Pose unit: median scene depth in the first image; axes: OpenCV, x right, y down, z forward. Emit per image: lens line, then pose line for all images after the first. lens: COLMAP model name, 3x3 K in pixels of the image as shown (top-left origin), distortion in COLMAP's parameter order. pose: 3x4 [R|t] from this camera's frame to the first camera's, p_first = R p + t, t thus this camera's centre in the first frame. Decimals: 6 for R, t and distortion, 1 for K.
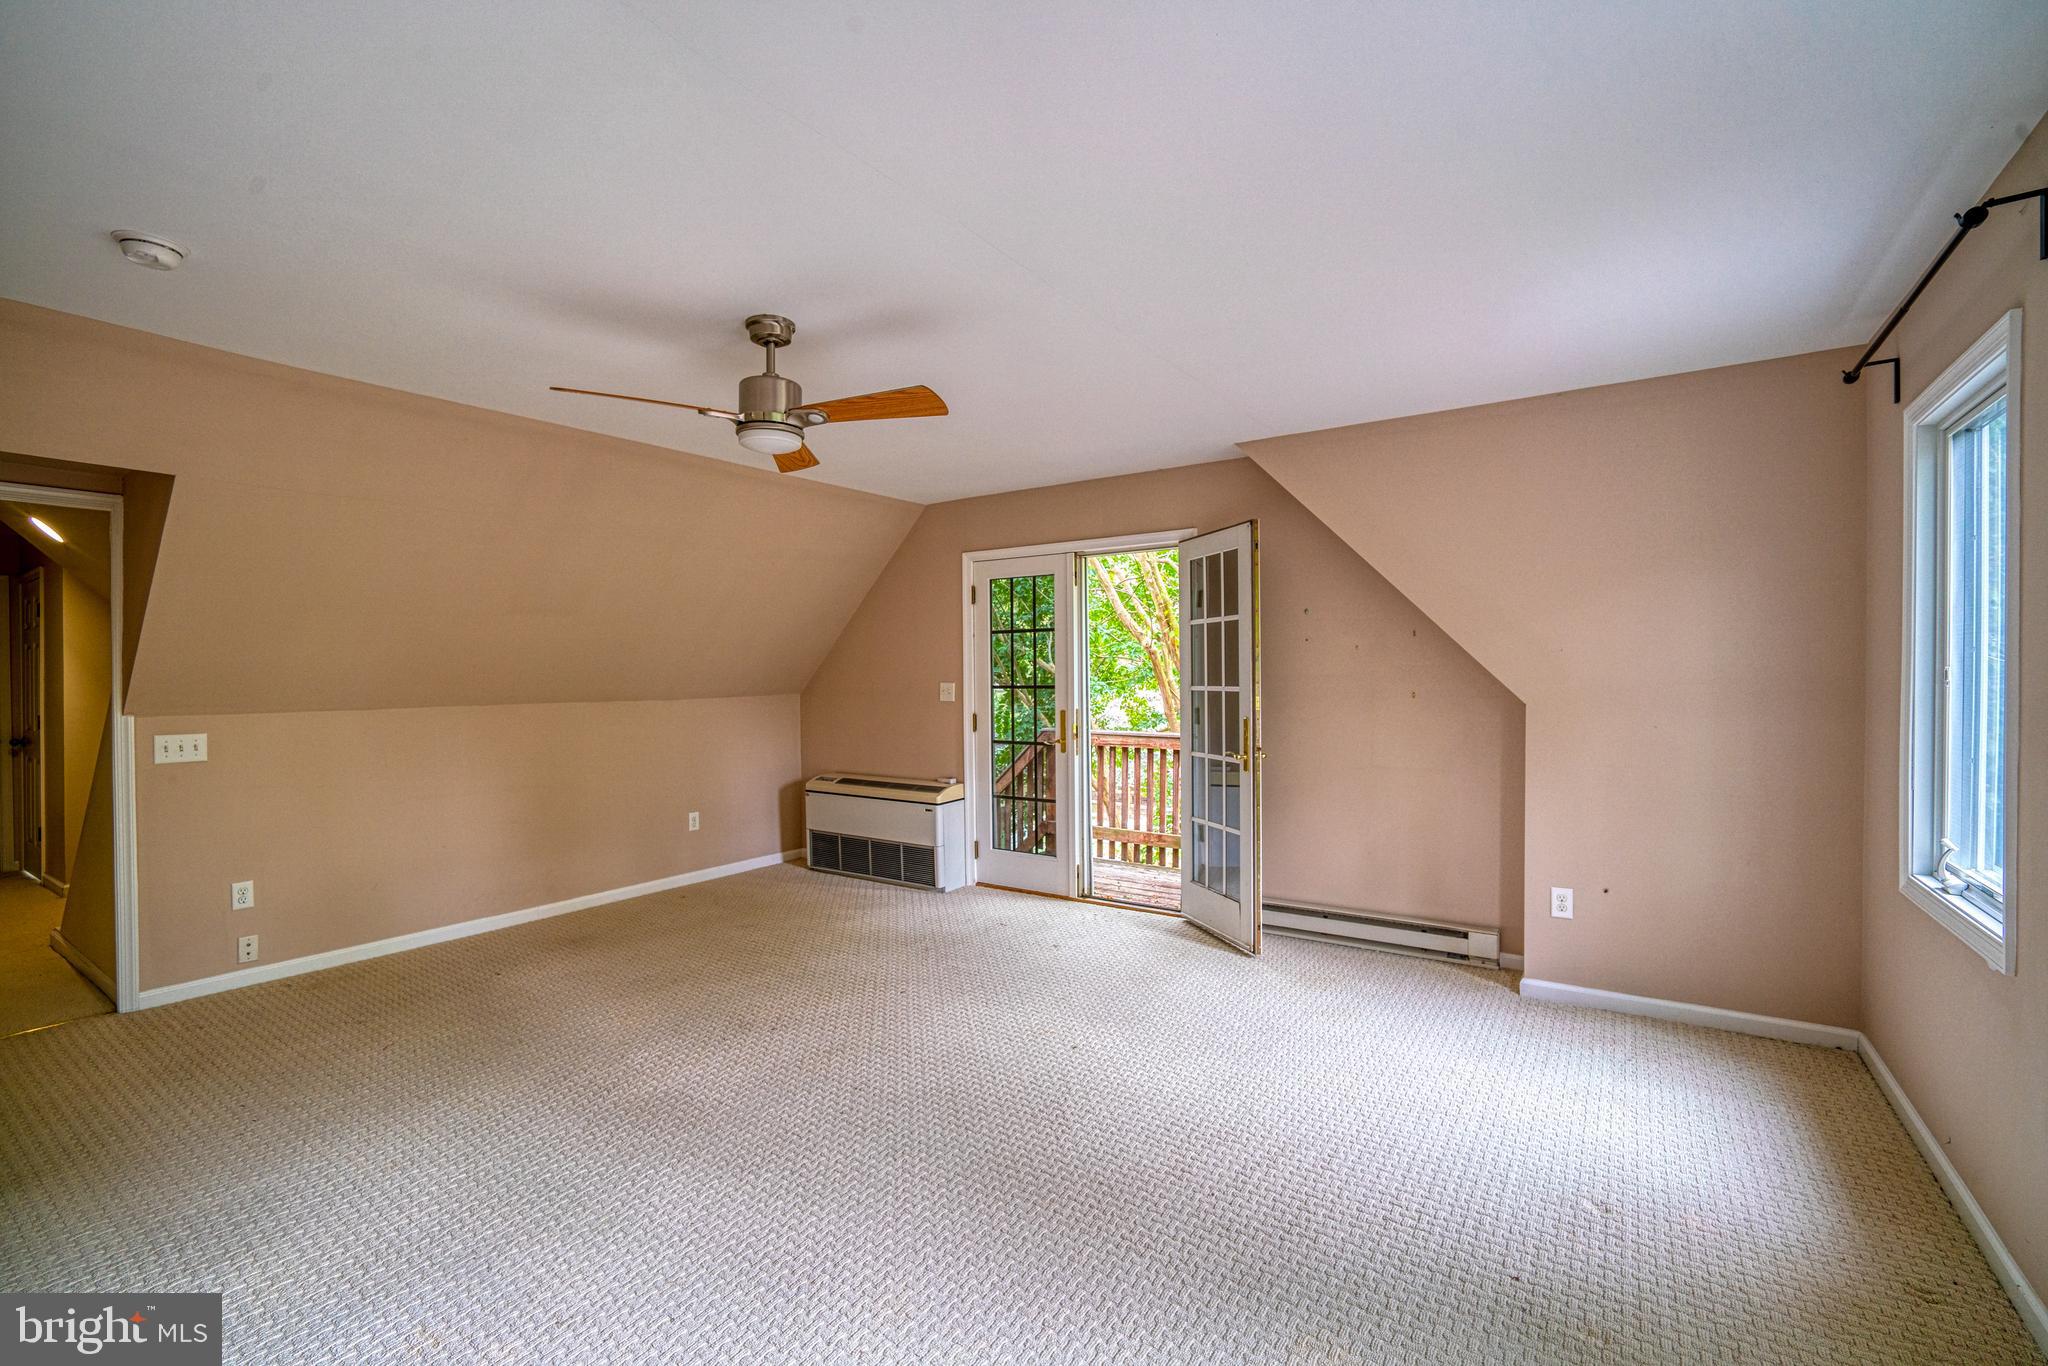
lens RADIAL K [[881.8, 0, 1023.5], [0, 881.8, 678.9], [0, 0, 1]] dist [-0.022881, 0.001926]
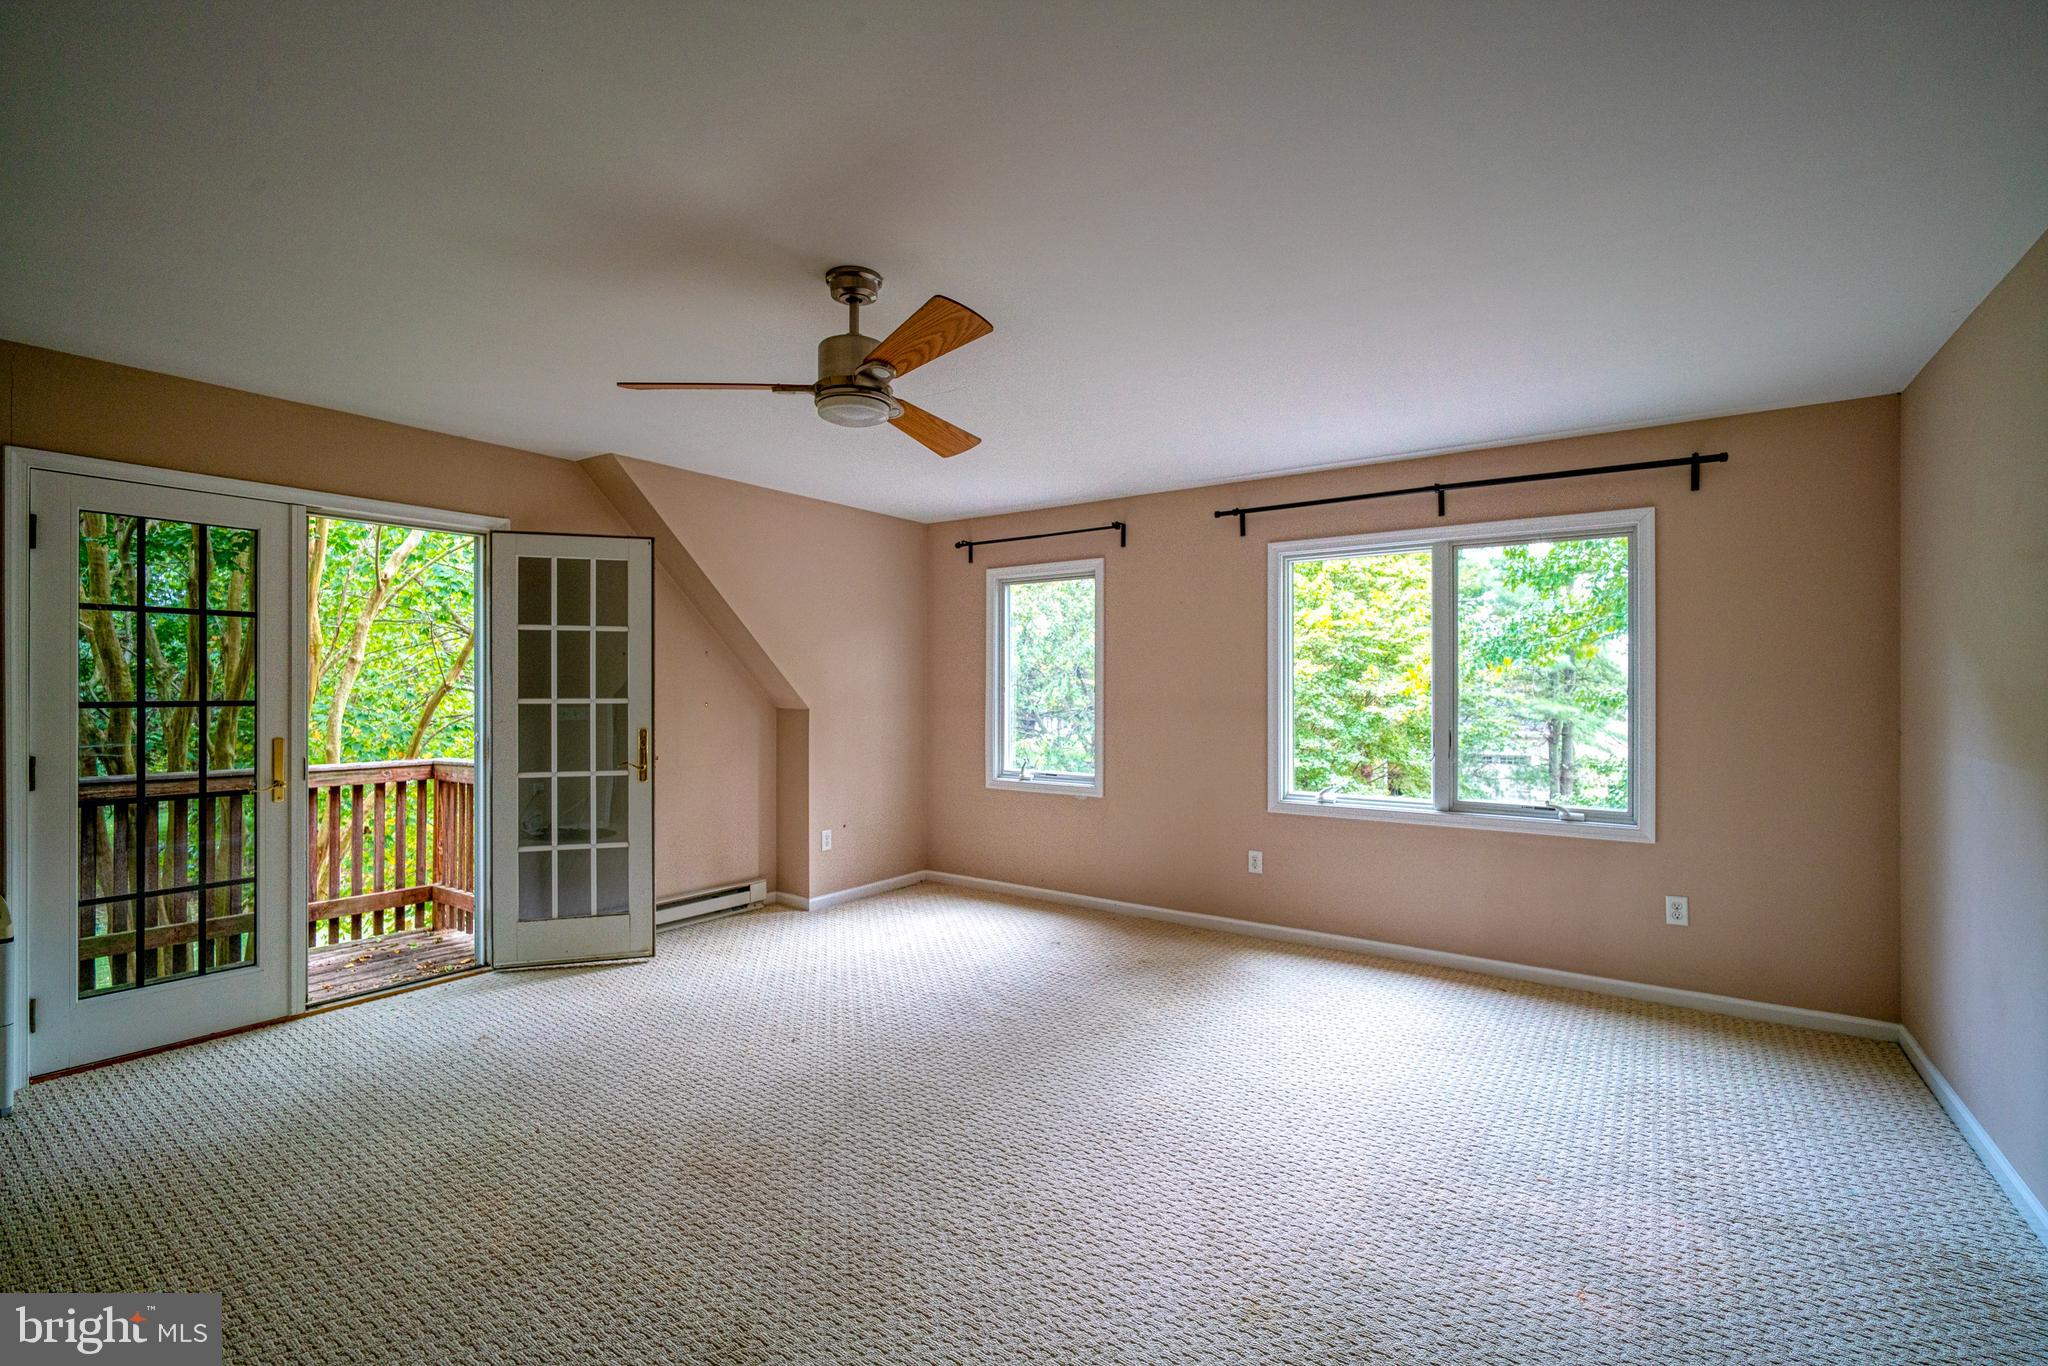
lens RADIAL K [[881.8, 0, 1028.3], [0, 881.8, 689.7], [0, 0, 1]] dist [-0.022881, 0.001926]
pose [[-0.005496, 0.007260, 0.999959, -0.663745], [0.002178, 0.999971, -0.007248, 0.004819], [-0.999983, 0.002138, -0.005511, 0.477008]]
